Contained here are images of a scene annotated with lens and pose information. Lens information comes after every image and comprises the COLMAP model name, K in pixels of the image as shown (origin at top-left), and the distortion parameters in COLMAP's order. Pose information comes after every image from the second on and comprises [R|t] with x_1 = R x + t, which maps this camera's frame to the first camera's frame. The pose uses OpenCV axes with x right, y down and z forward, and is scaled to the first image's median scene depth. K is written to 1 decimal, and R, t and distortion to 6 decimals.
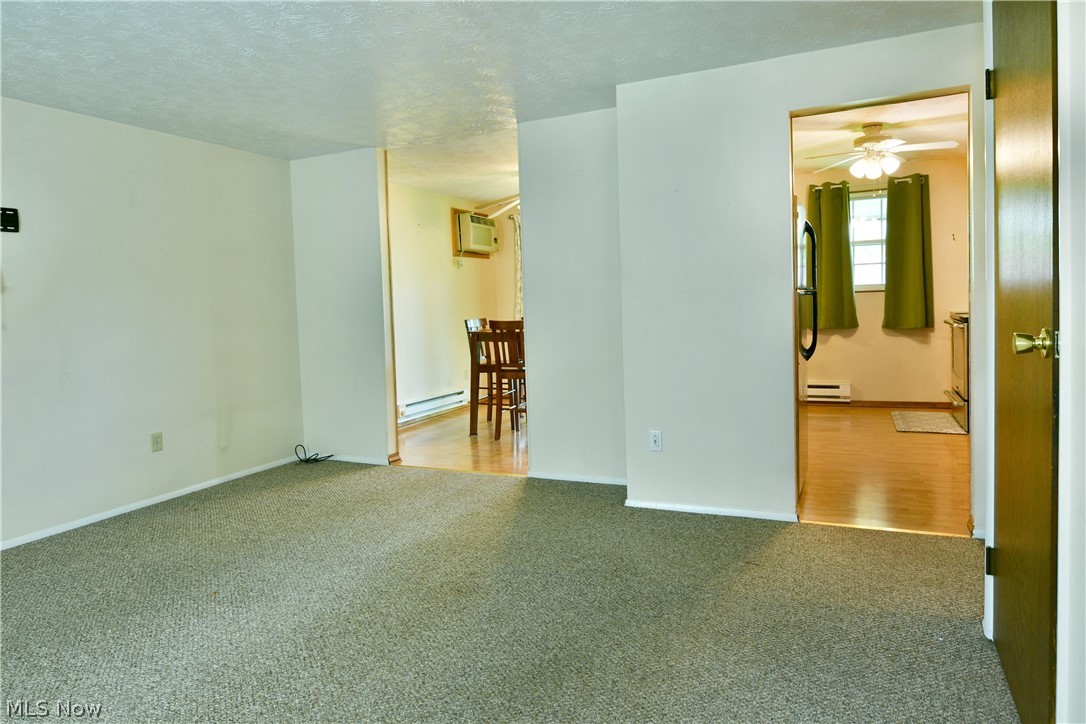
lens RADIAL K [[675.6, 0, 558.7], [0, 675.6, 324.2], [0, 0, 1]] dist [-0.009056, -0.005800]
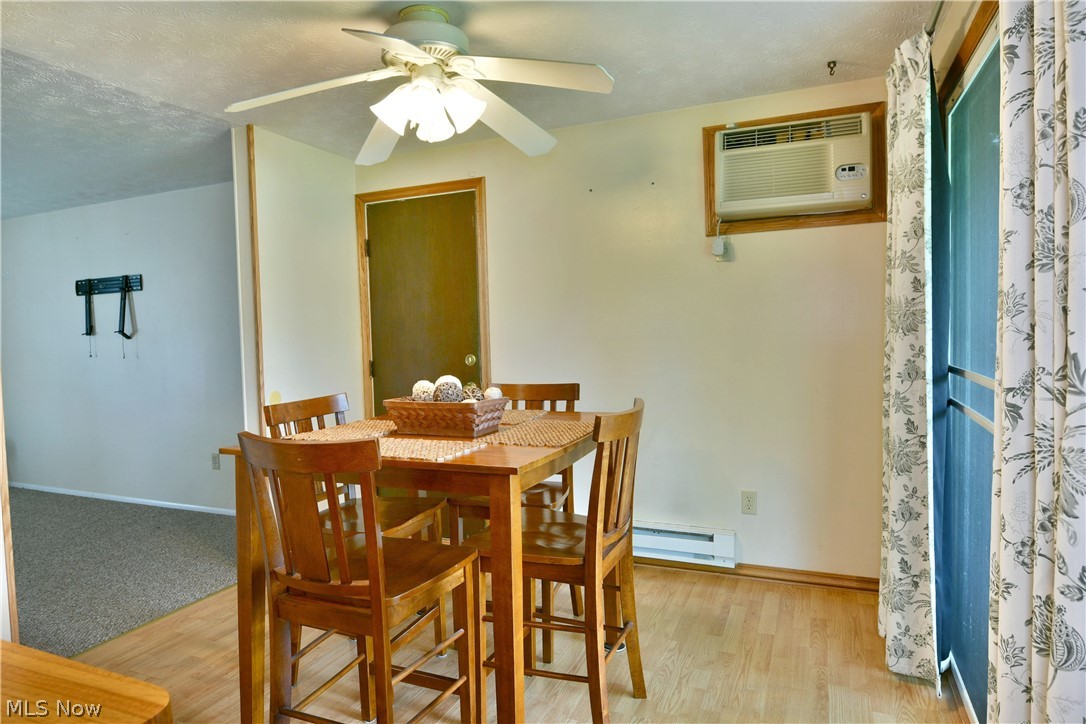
lens RADIAL K [[672.9, 0, 541.0], [0, 672.9, 355.9], [0, 0, 1]] dist [-0.006336, -0.002350]
pose [[-0.010477, 0.083967, -0.996413, 0.482205], [-0.004200, 0.996456, 0.084015, -0.095993], [0.999936, 0.005065, -0.010087, 1.461698]]
